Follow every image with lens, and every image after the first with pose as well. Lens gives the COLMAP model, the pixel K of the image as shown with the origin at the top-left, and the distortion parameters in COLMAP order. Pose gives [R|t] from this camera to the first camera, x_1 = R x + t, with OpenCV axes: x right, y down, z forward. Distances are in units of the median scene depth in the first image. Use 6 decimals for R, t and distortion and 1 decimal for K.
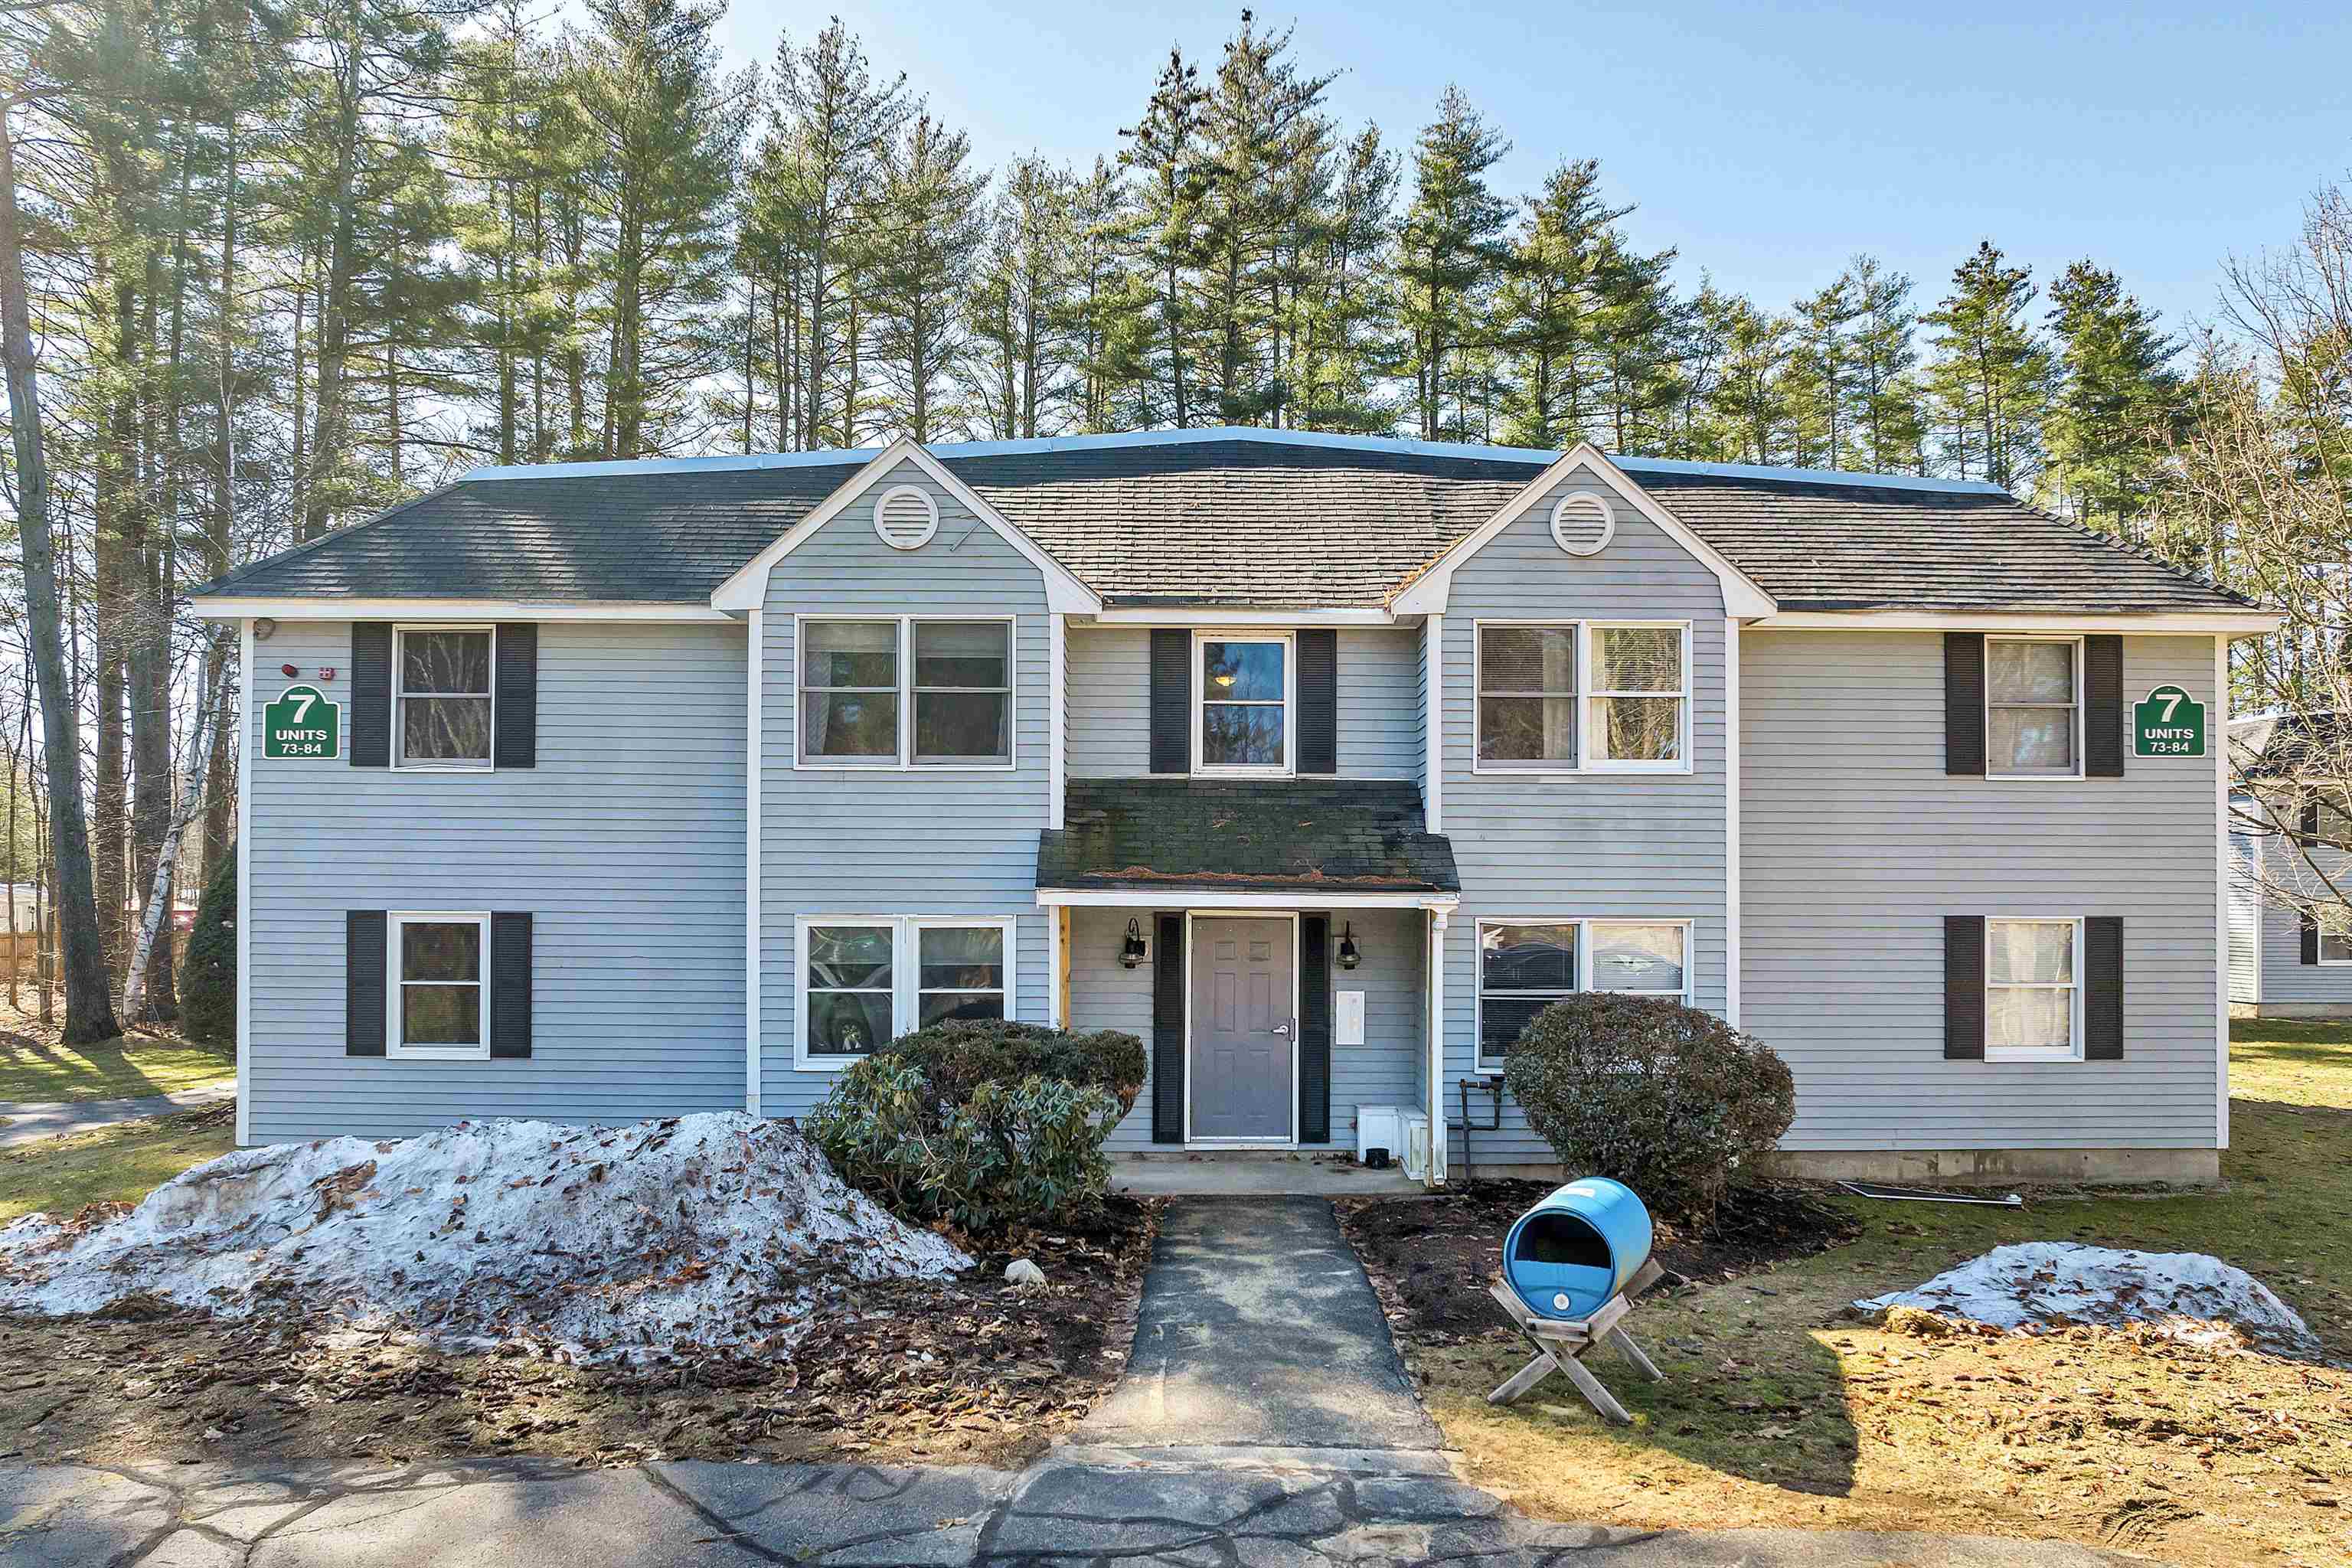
lens RADIAL K [[1688.6, 0, 1156.2], [0, 1688.6, 870.0], [0, 0, 1]] dist [-0.030840, -0.005988]
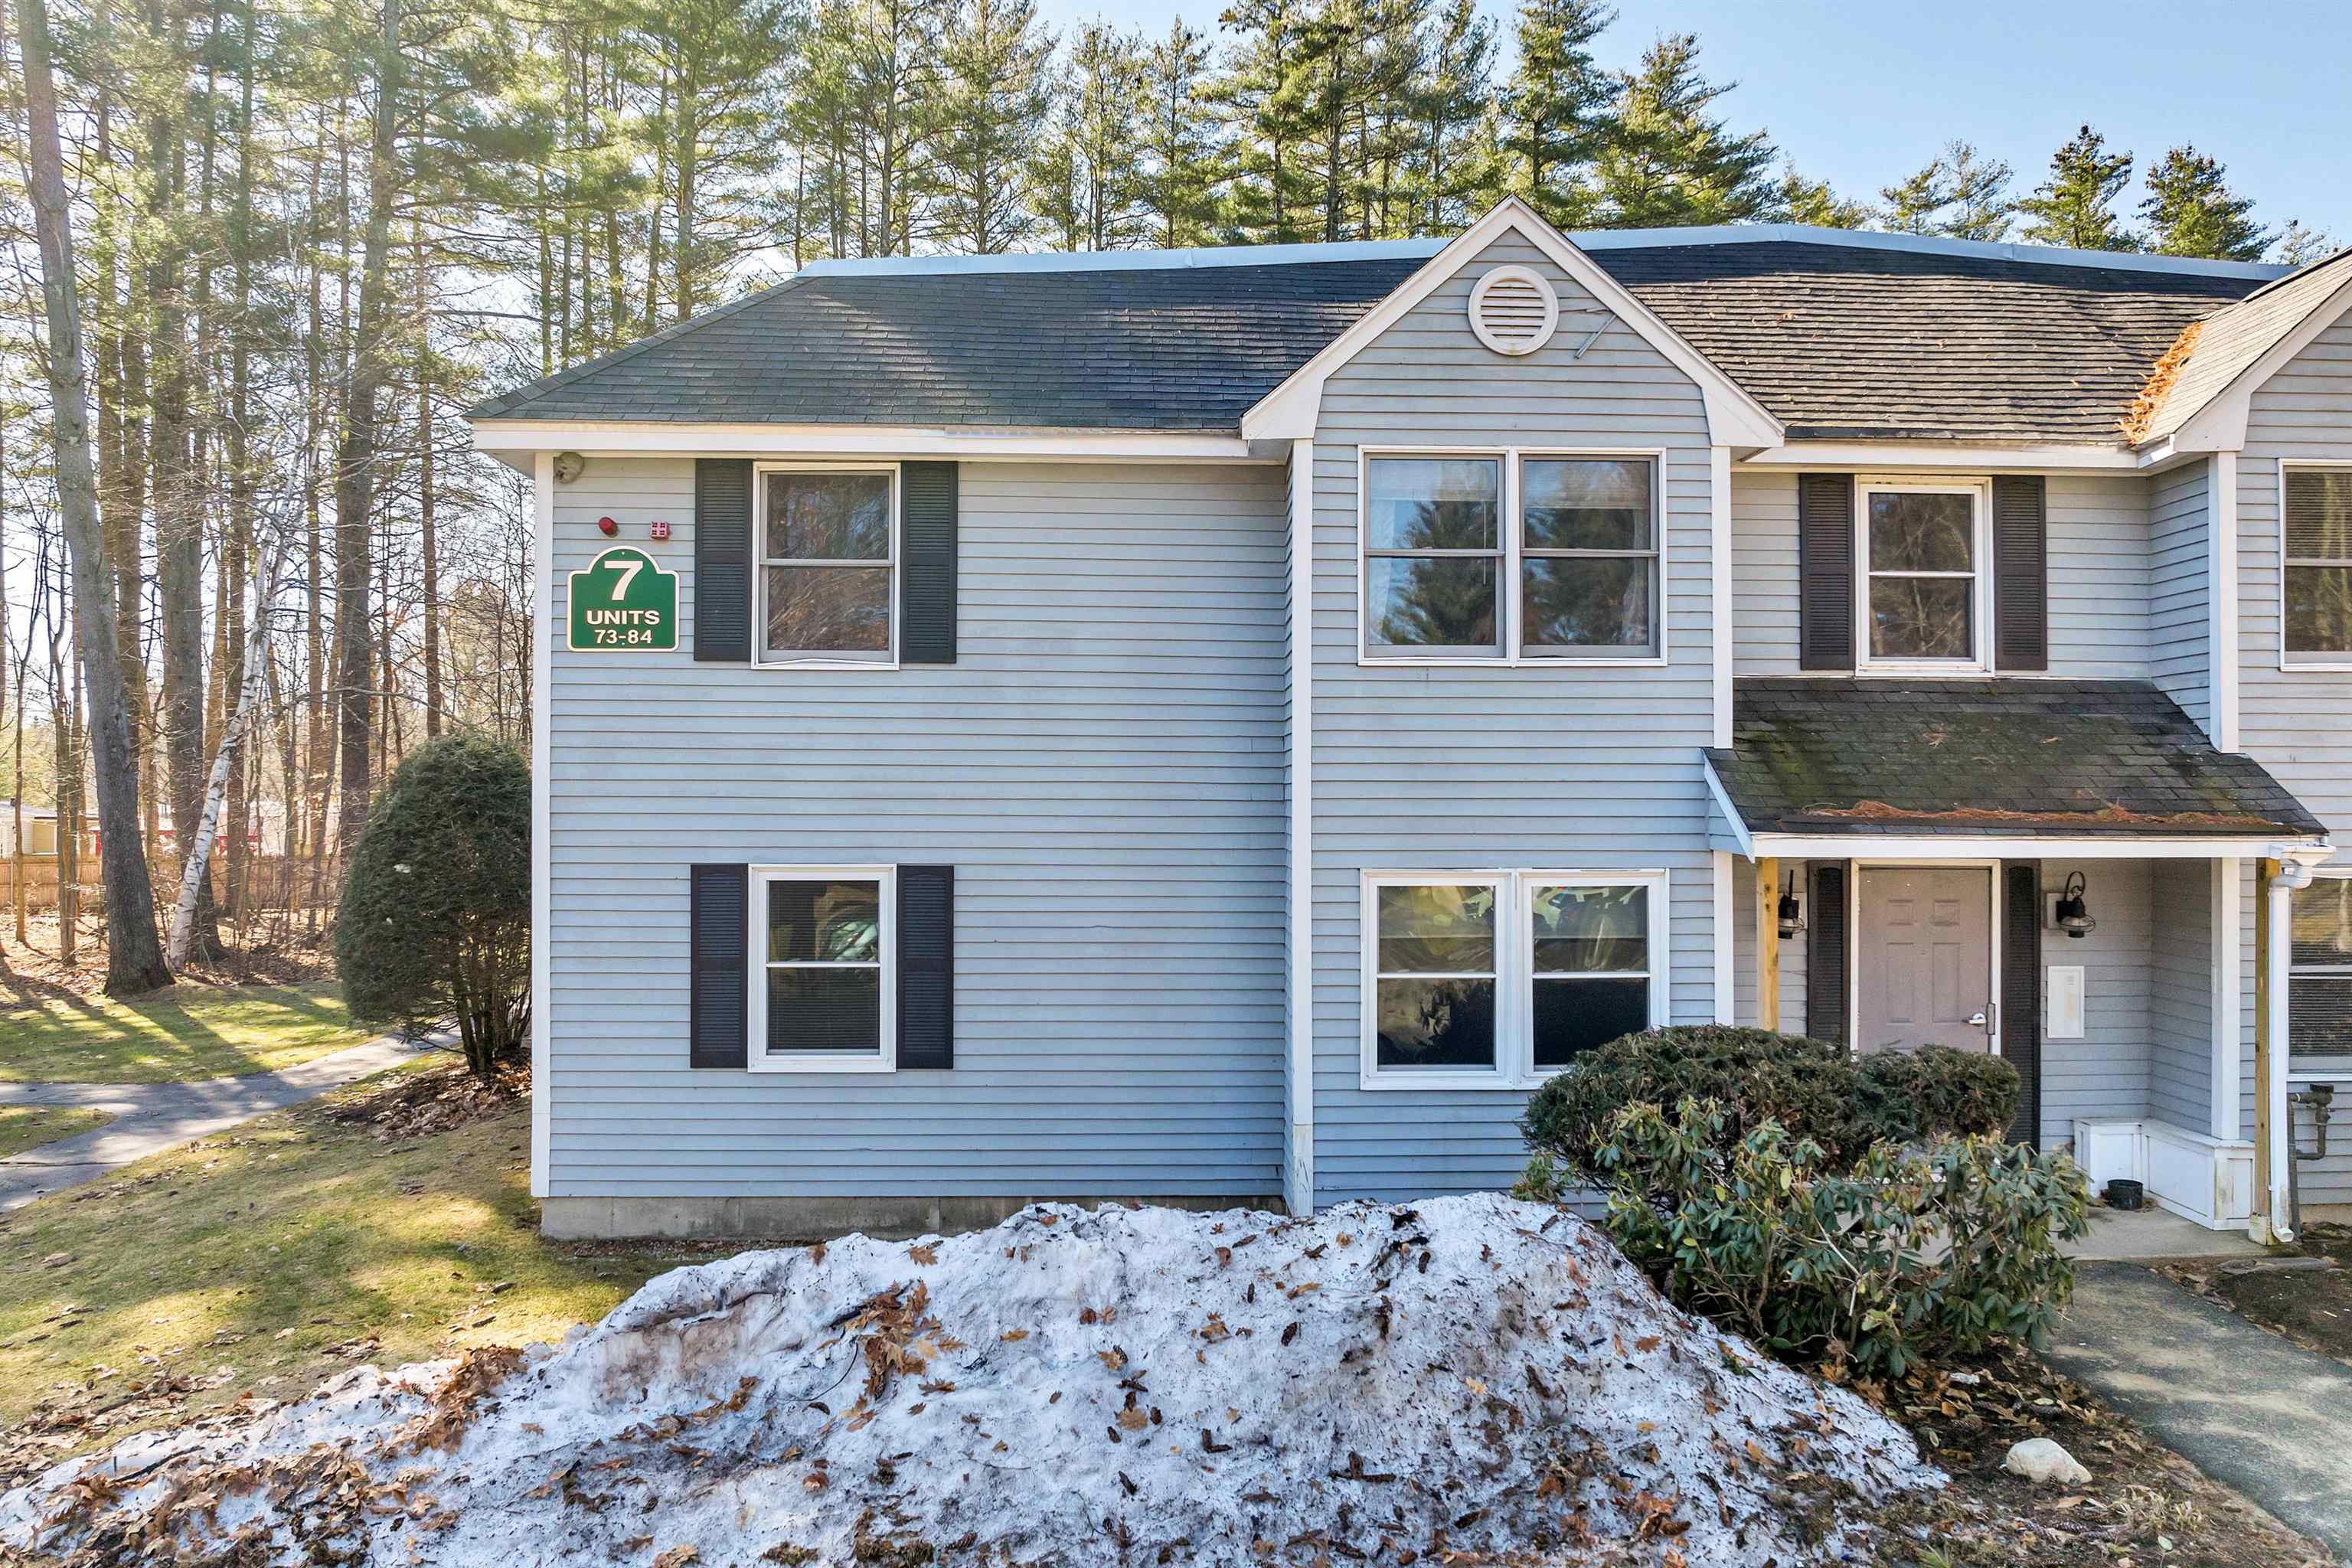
lens RADIAL K [[1687.4, 0, 1176.0], [0, 1687.4, 784.0], [0, 0, 1]] dist [-0.023765, -0.004221]
pose [[0.999508, -0.003527, 0.031179, -0.298847], [0.003438, 0.999990, 0.002899, -0.011209], [-0.031189, -0.002791, 0.999510, 0.279234]]
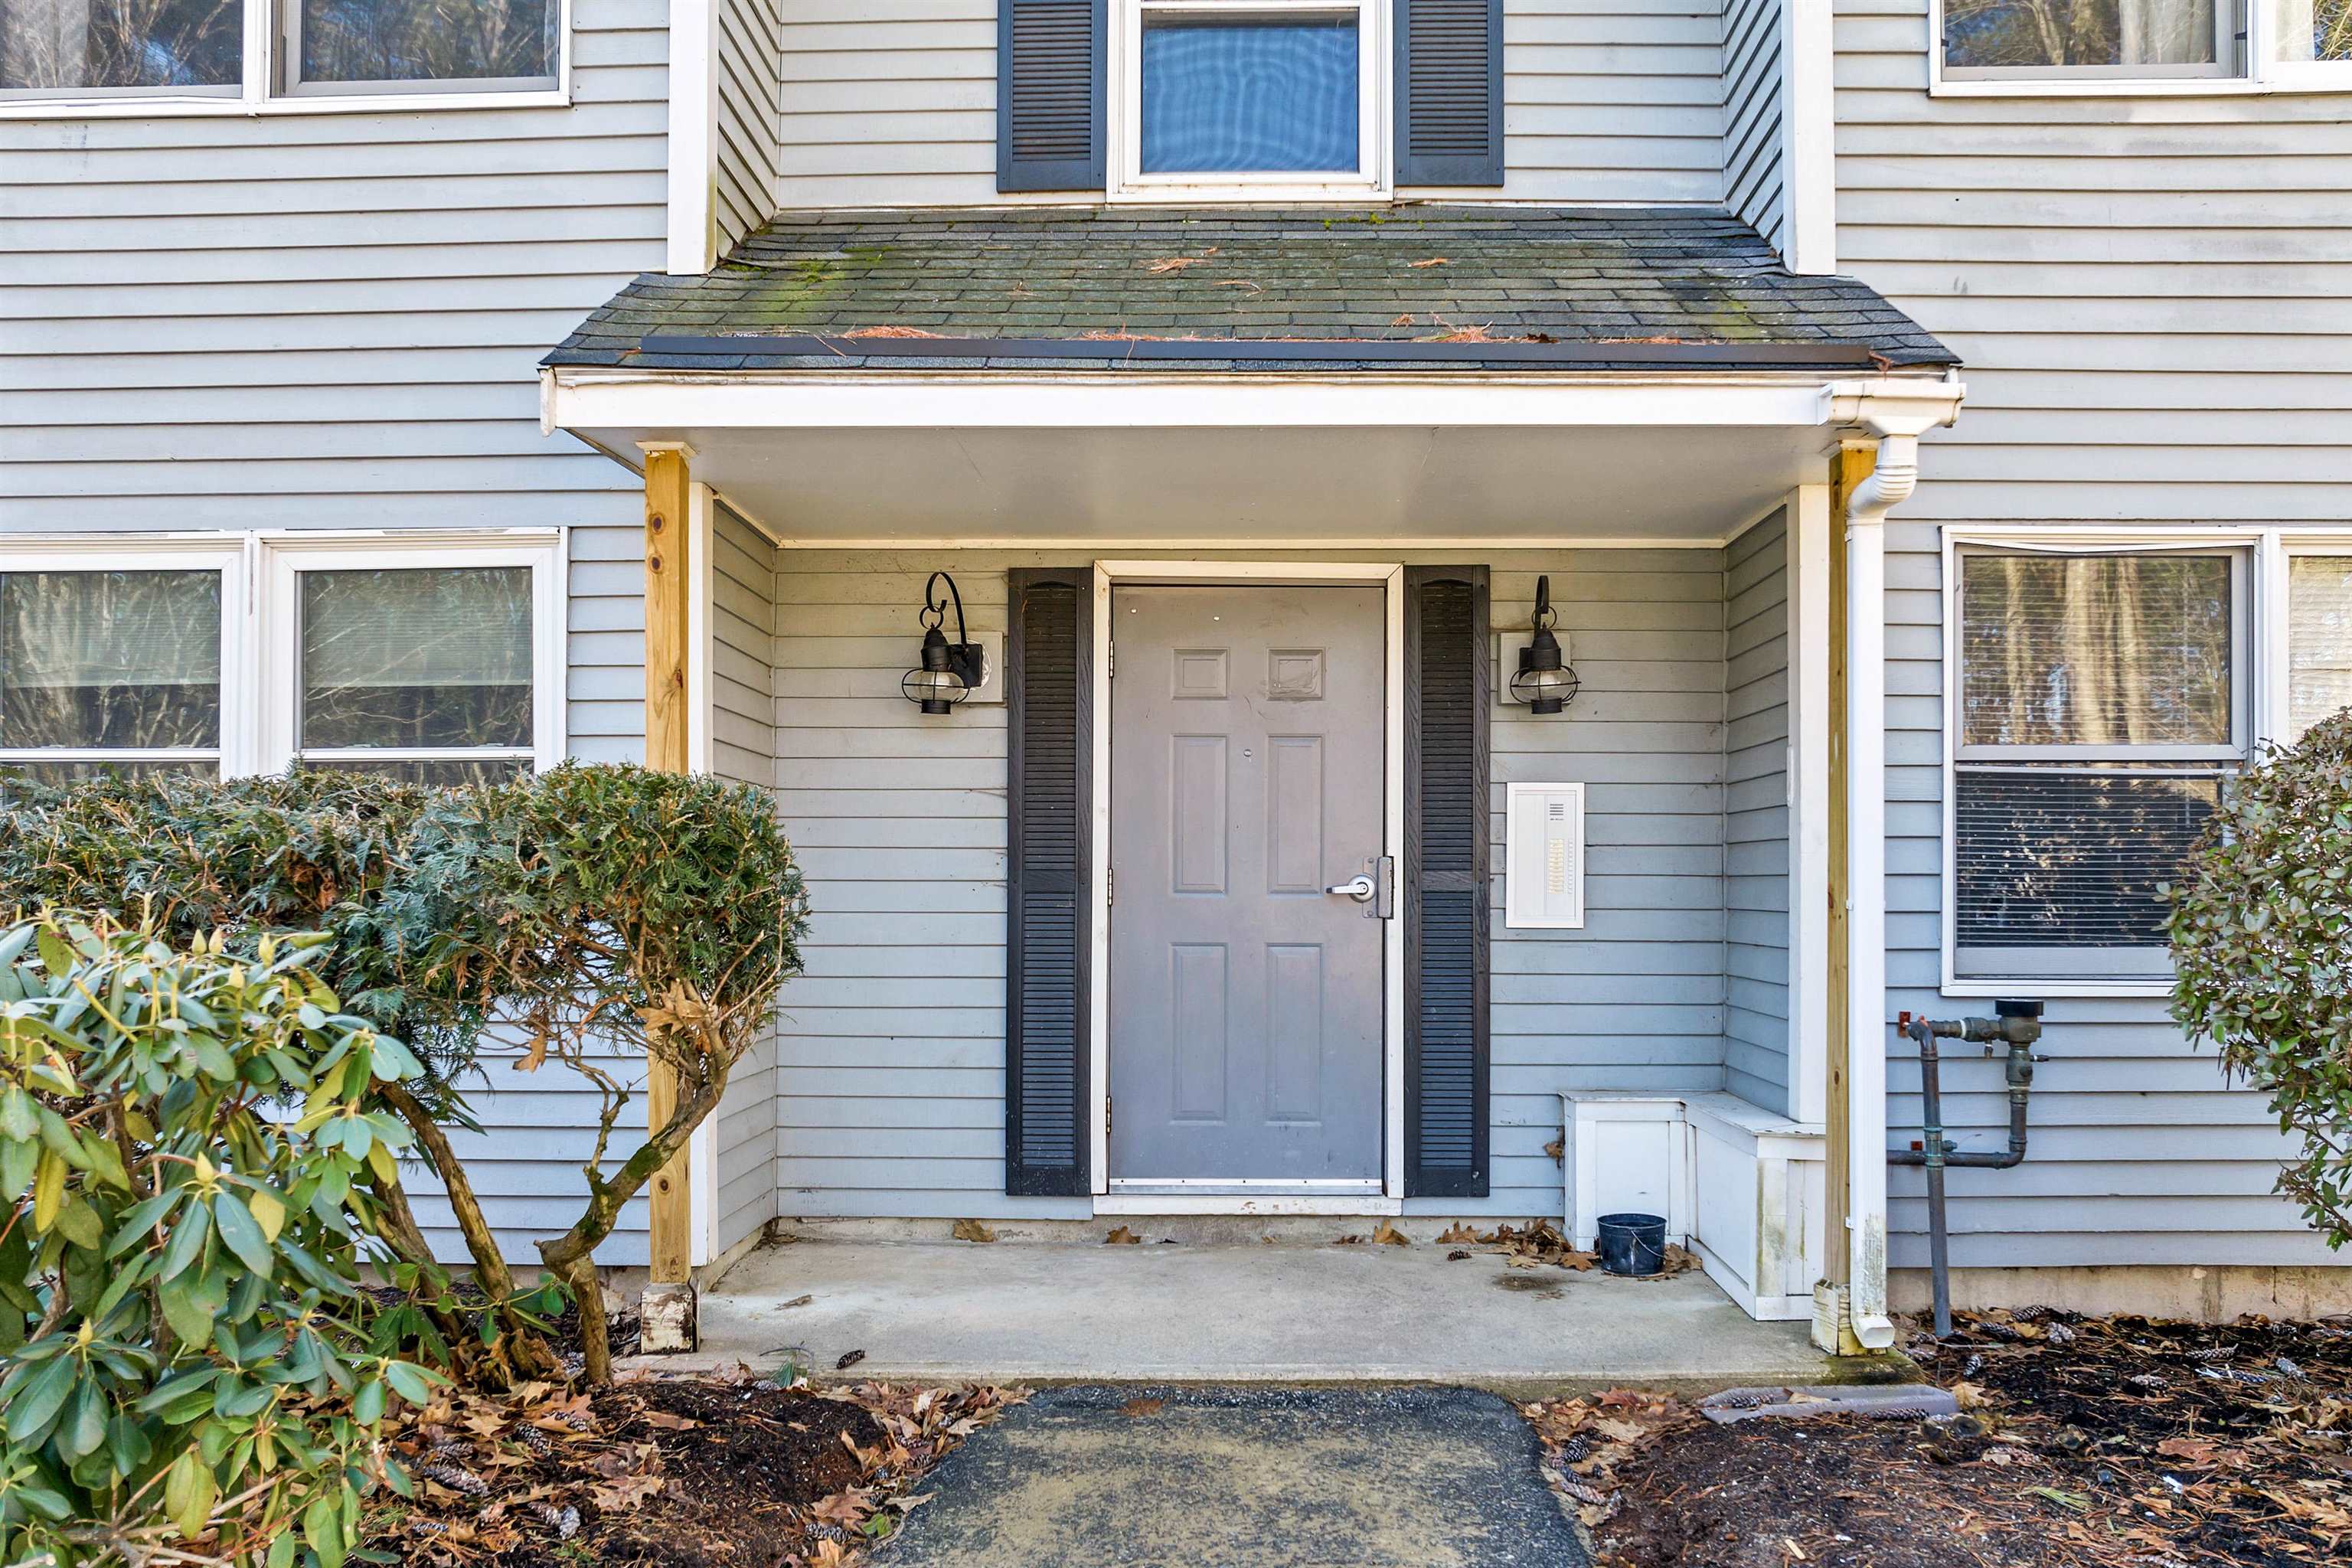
lens RADIAL K [[1696.1, 0, 1172.2], [0, 1696.1, 885.5], [0, 0, 1]] dist [-0.032110, -0.000597]
pose [[0.999567, -0.002309, -0.029320, 0.045306], [0.002429, 0.999989, 0.004075, 0.093015], [0.029310, -0.004145, 0.999562, 0.633742]]
